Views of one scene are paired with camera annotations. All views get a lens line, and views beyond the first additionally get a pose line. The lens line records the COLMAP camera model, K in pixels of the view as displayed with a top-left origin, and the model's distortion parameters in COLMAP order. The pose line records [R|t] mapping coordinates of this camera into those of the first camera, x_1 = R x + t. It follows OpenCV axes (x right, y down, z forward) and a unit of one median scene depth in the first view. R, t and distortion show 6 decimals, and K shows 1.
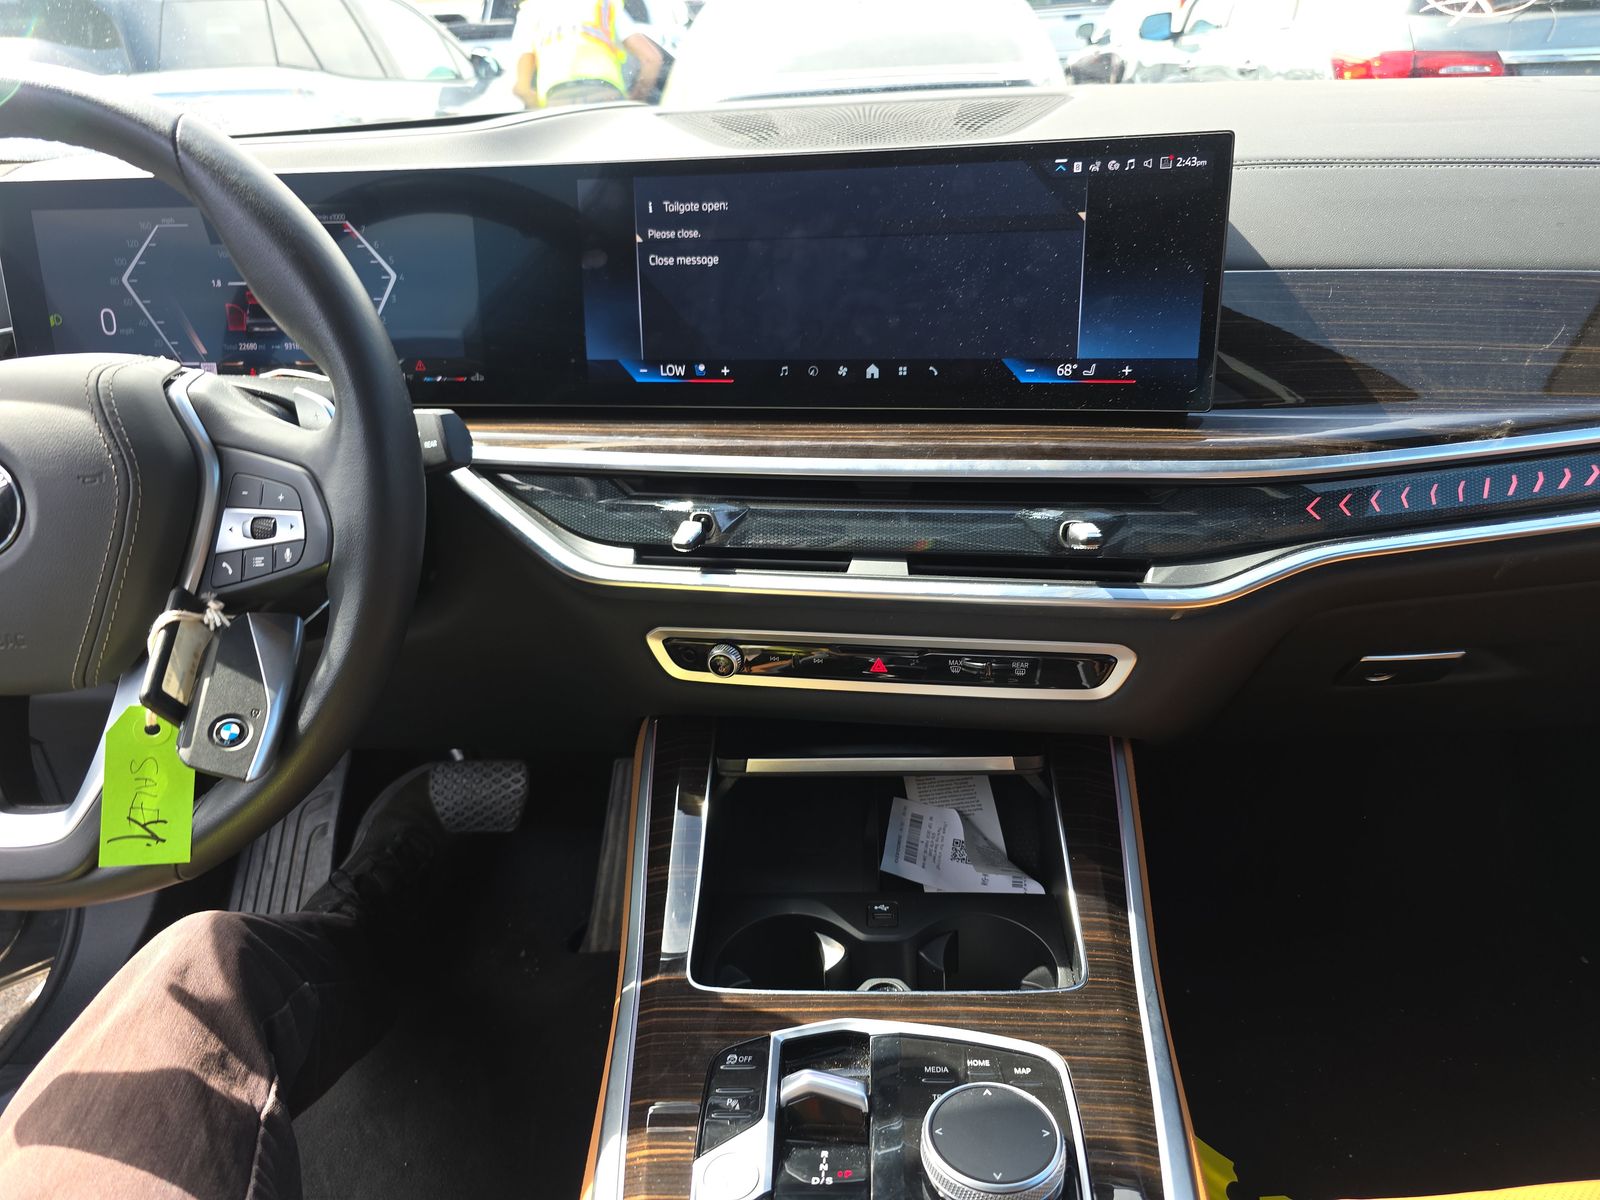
lens RADIAL K [[1134.7, 0, 810.3], [0, 1134.7, 593.4], [0, 0, 1]] dist [0.027457, -0.019167]
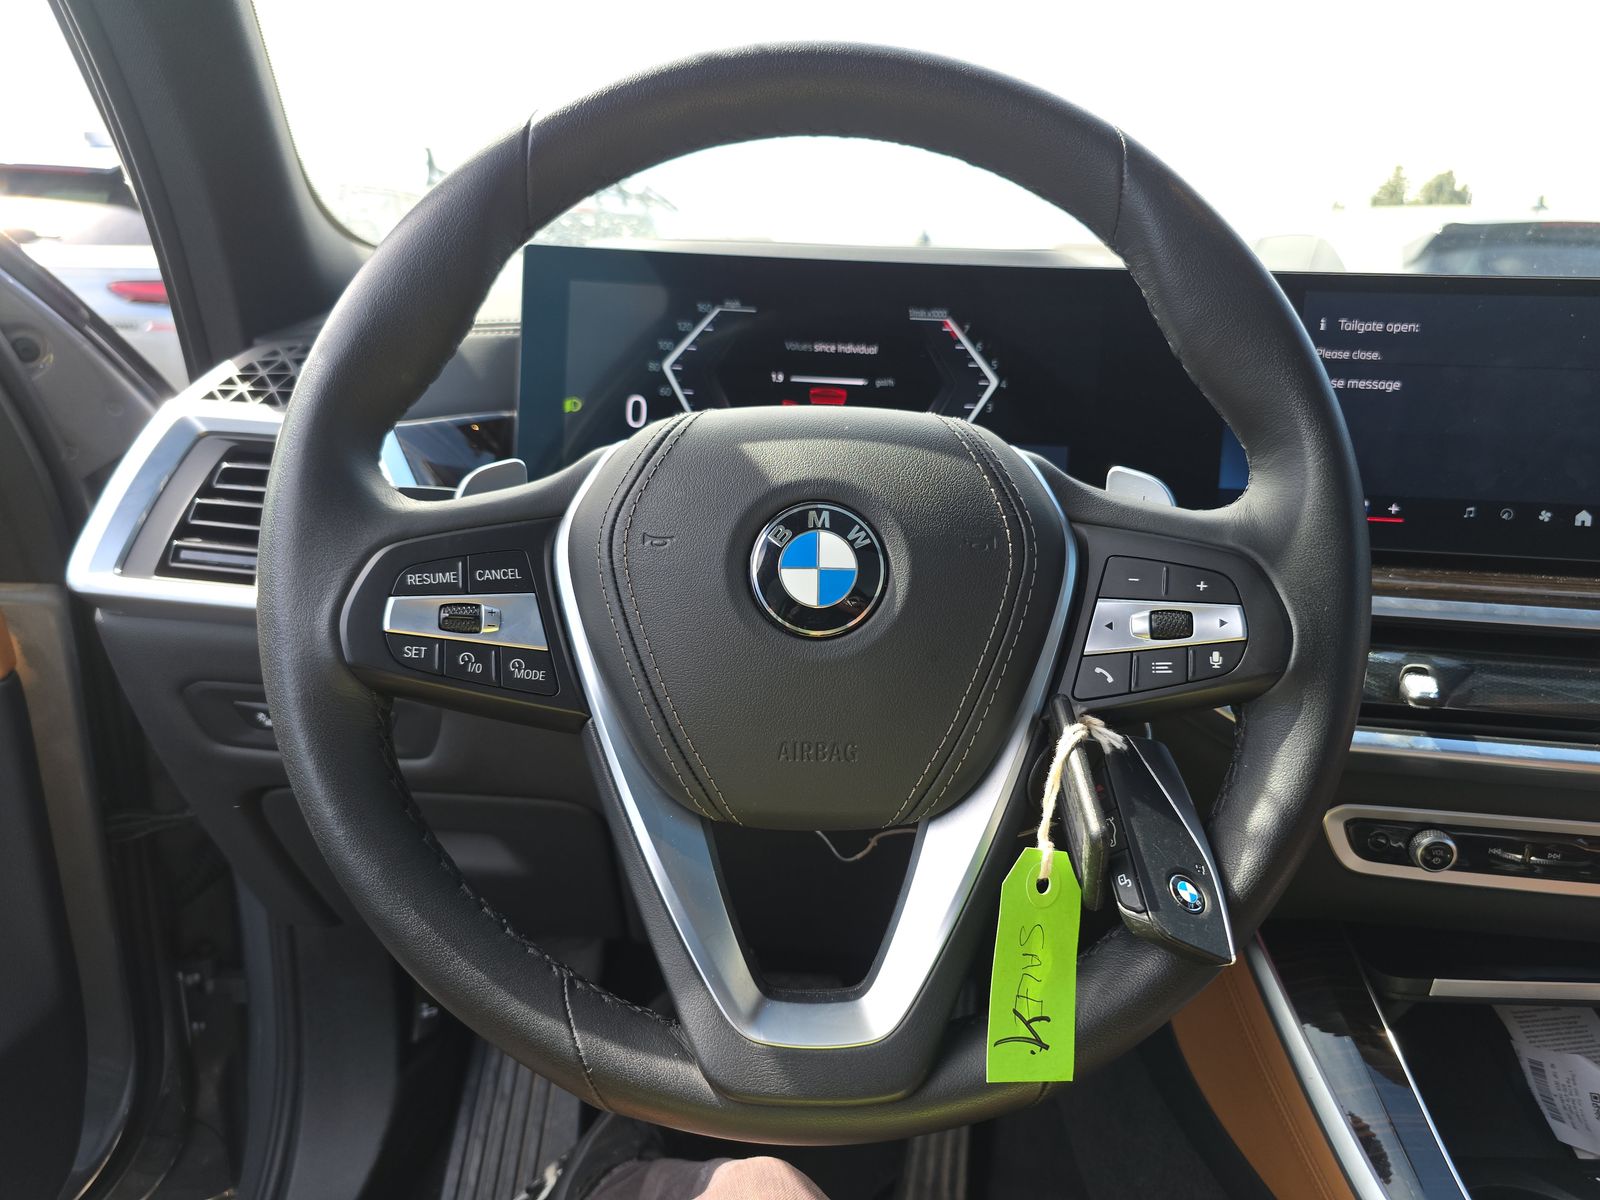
lens RADIAL K [[1134.7, 0, 794.9], [0, 1134.7, 599.7], [0, 0, 1]] dist [0.027457, -0.019167]
pose [[0.995520, 0.067570, 0.066138, -0.598766], [-0.053379, 0.979004, -0.196727, 0.069674], [-0.078042, 0.192316, 0.978225, 0.201316]]
